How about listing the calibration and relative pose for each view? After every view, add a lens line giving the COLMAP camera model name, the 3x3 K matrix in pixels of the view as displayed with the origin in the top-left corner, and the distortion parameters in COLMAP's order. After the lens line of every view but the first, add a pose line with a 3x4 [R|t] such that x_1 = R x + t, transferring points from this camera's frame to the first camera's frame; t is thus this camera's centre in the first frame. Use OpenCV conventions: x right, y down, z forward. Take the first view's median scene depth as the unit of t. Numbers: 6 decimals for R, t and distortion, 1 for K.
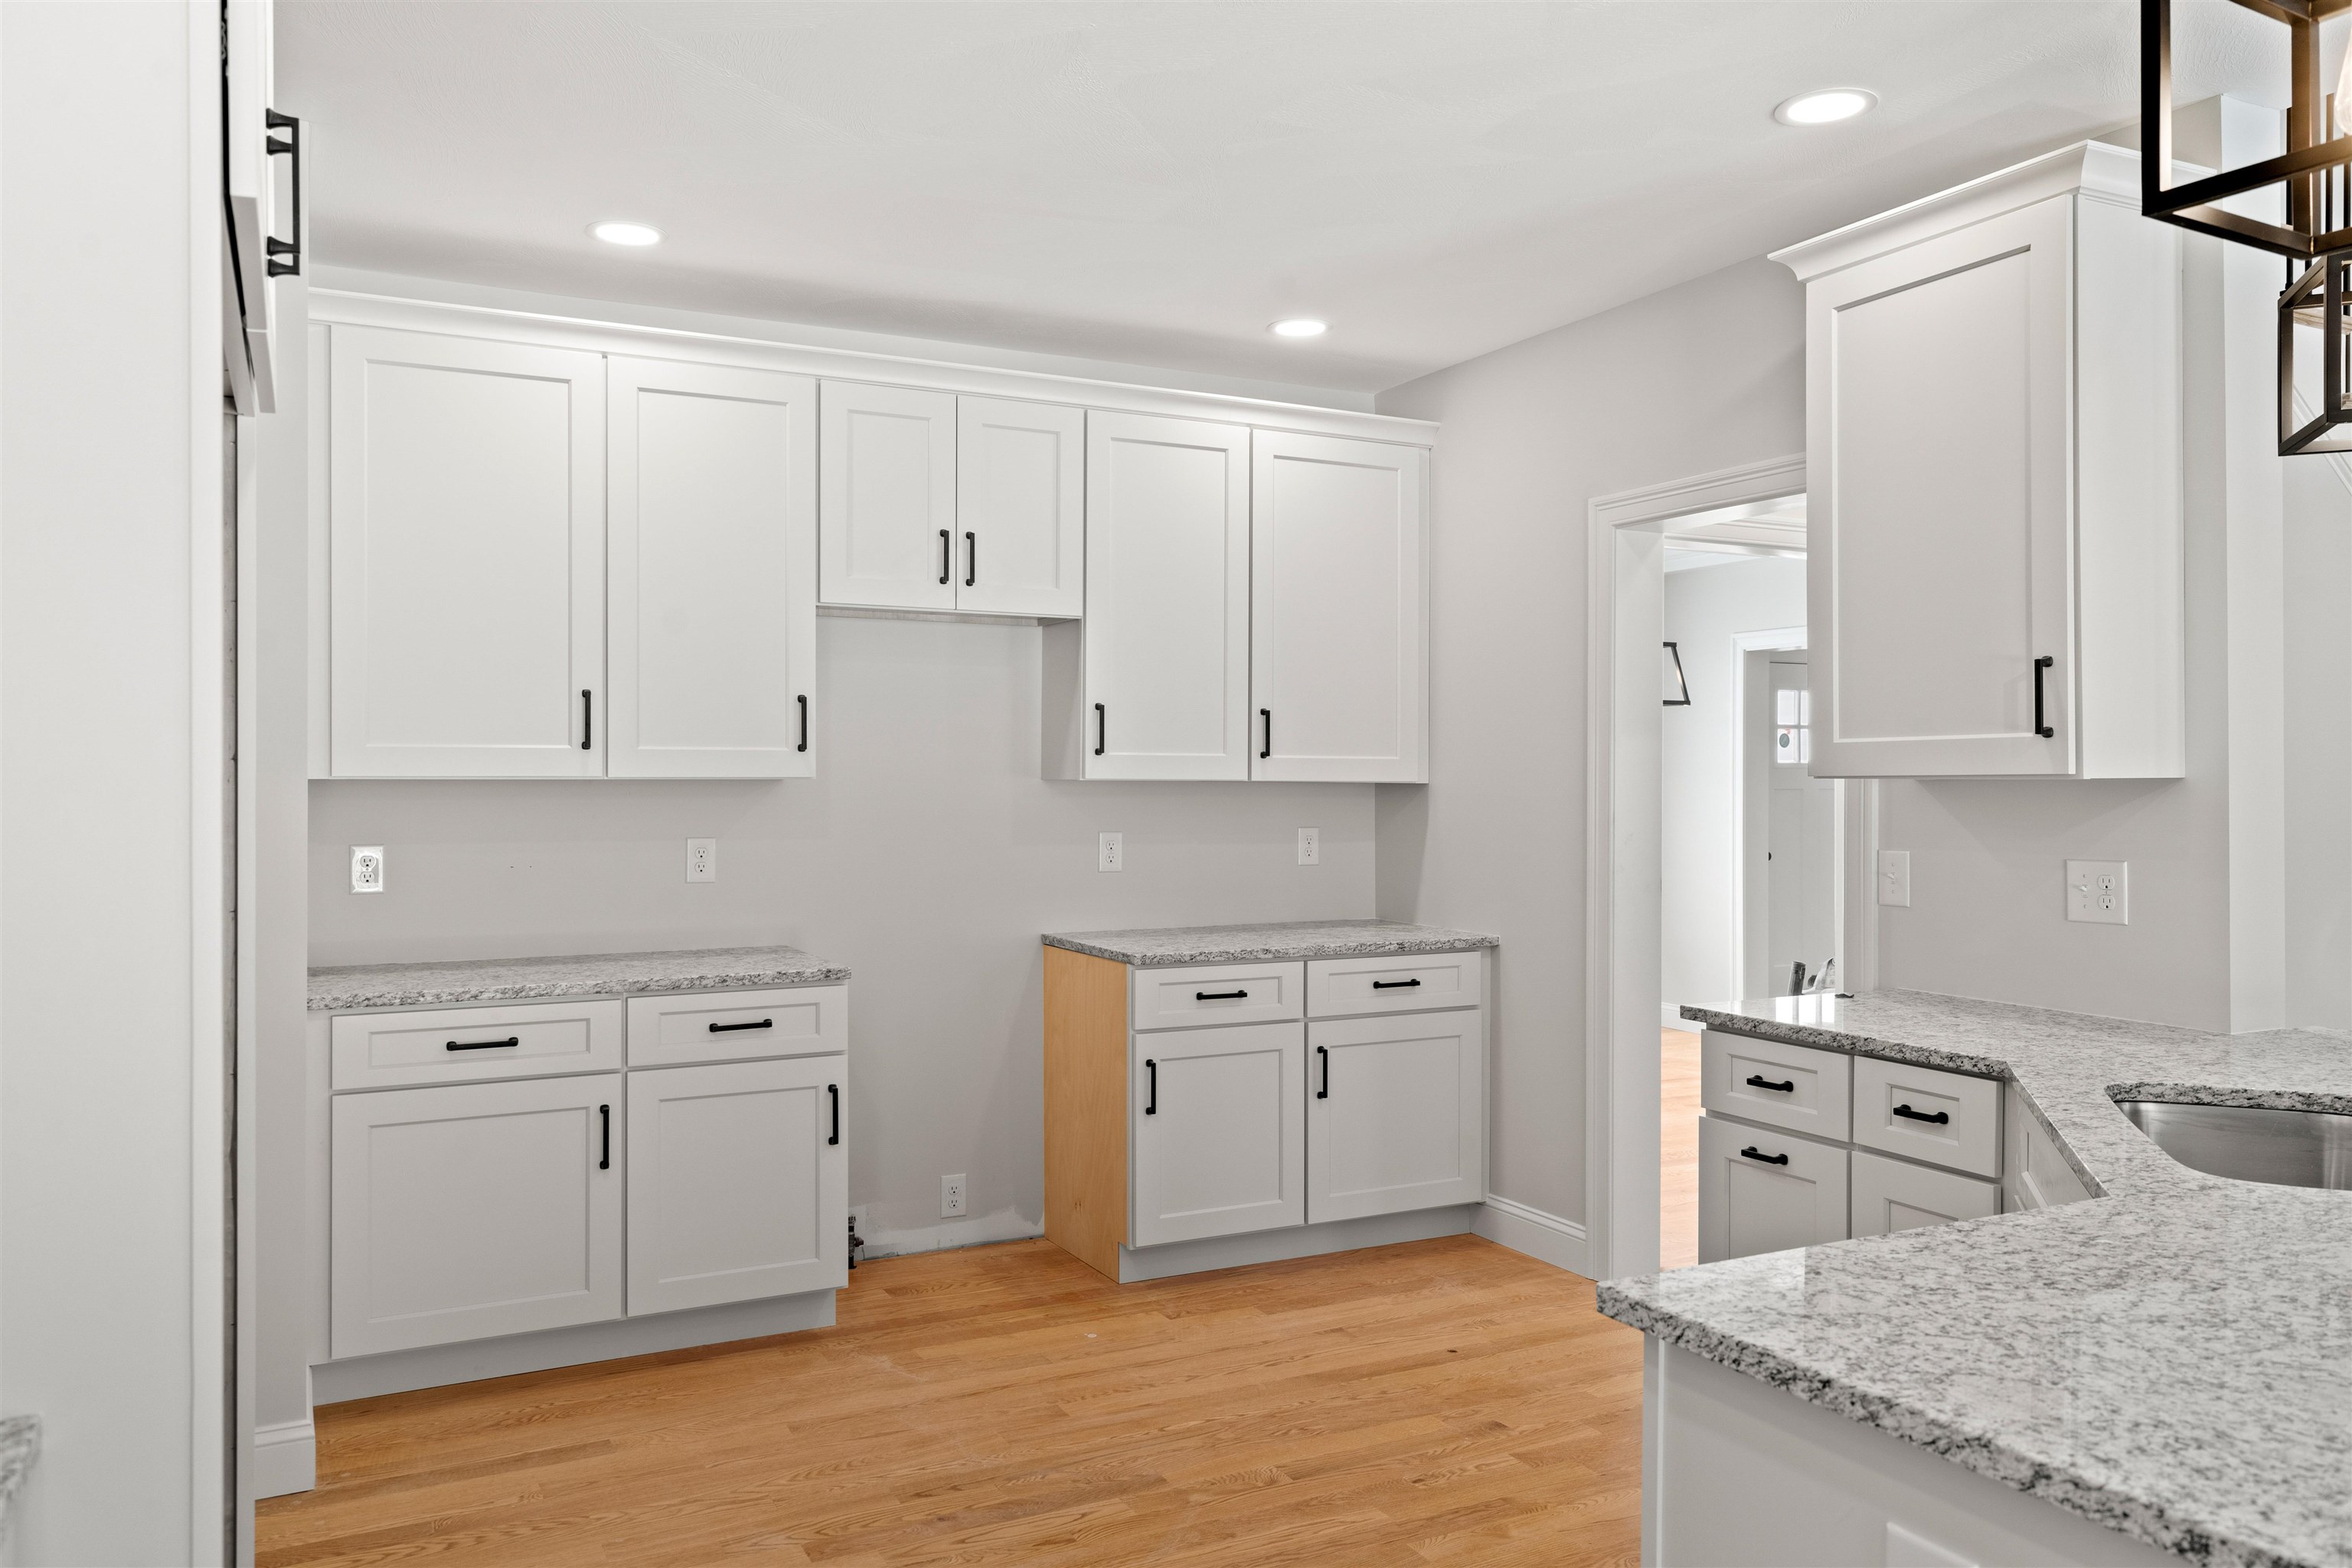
lens RADIAL K [[1690.2, 0, 1174.2], [0, 1690.2, 774.8], [0, 0, 1]] dist [0.006425, 0.000491]
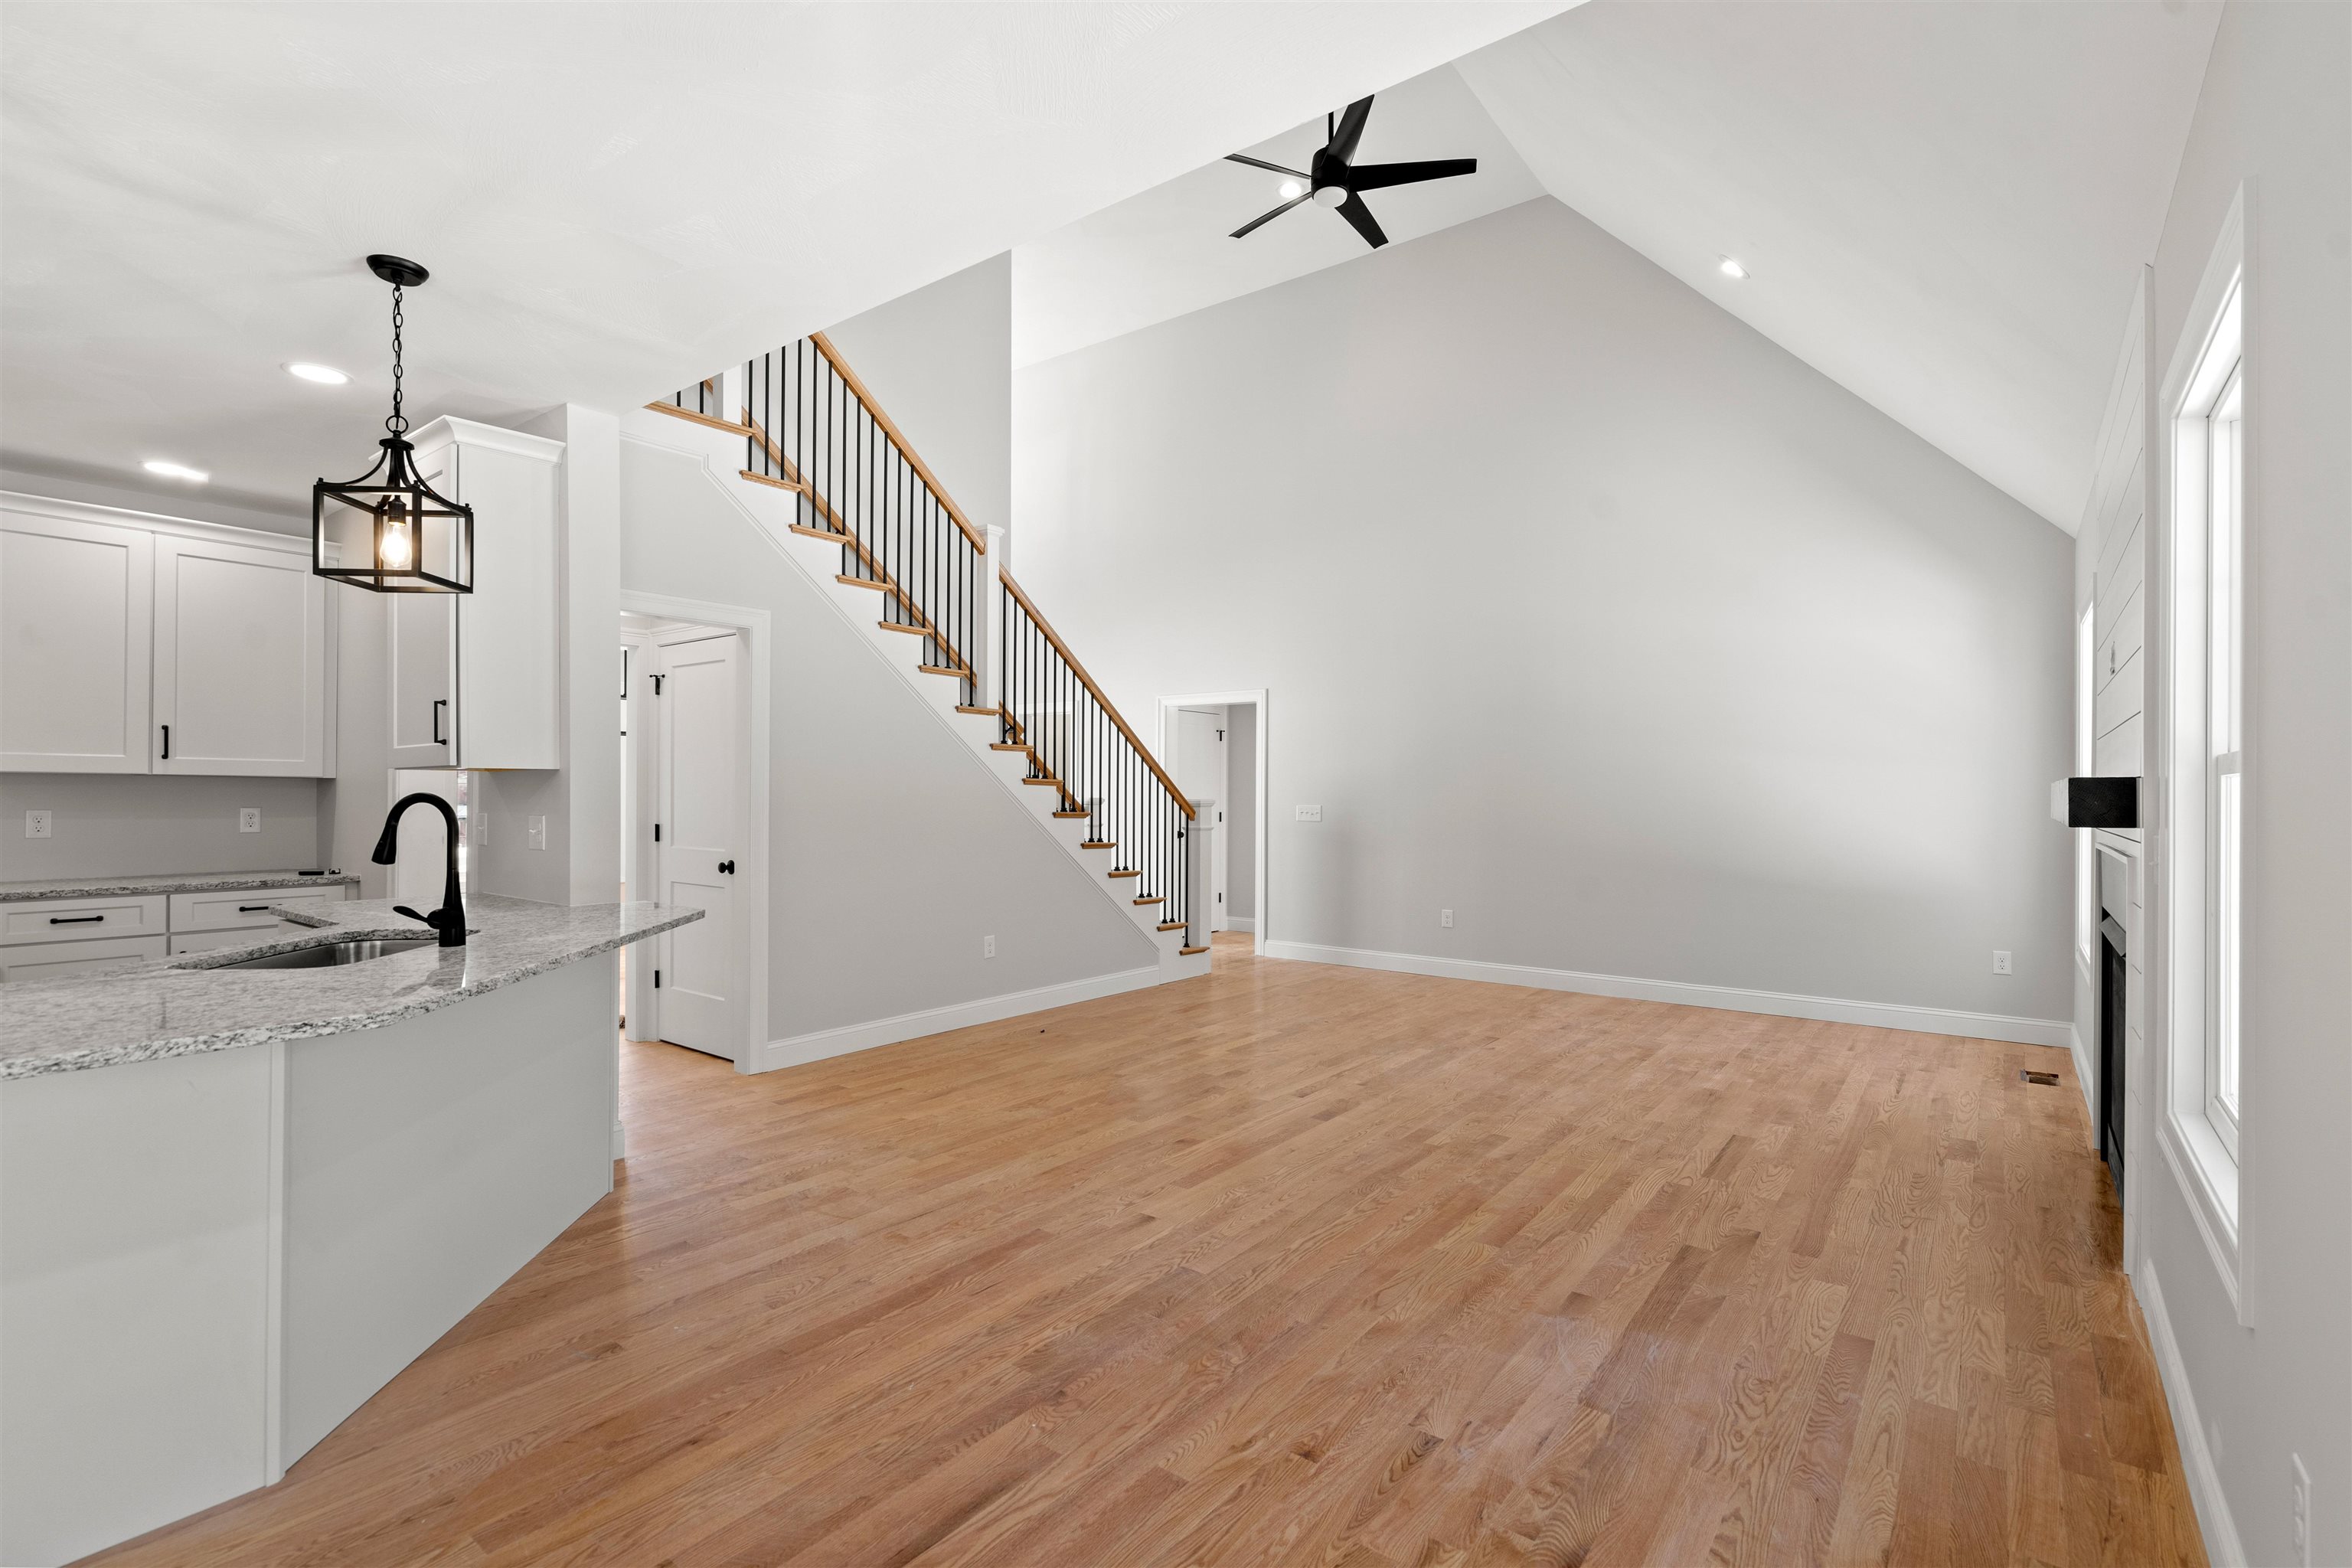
lens RADIAL K [[1082.3, 0, 1175.2], [0, 1082.3, 786.0], [0, 0, 1]] dist [-0.000398, 0.001786]
pose [[0.902340, 0.005393, 0.430991, 0.479652], [-0.003997, 0.999983, -0.004145, 0.015607], [-0.431006, 0.002017, 0.902347, -0.247236]]
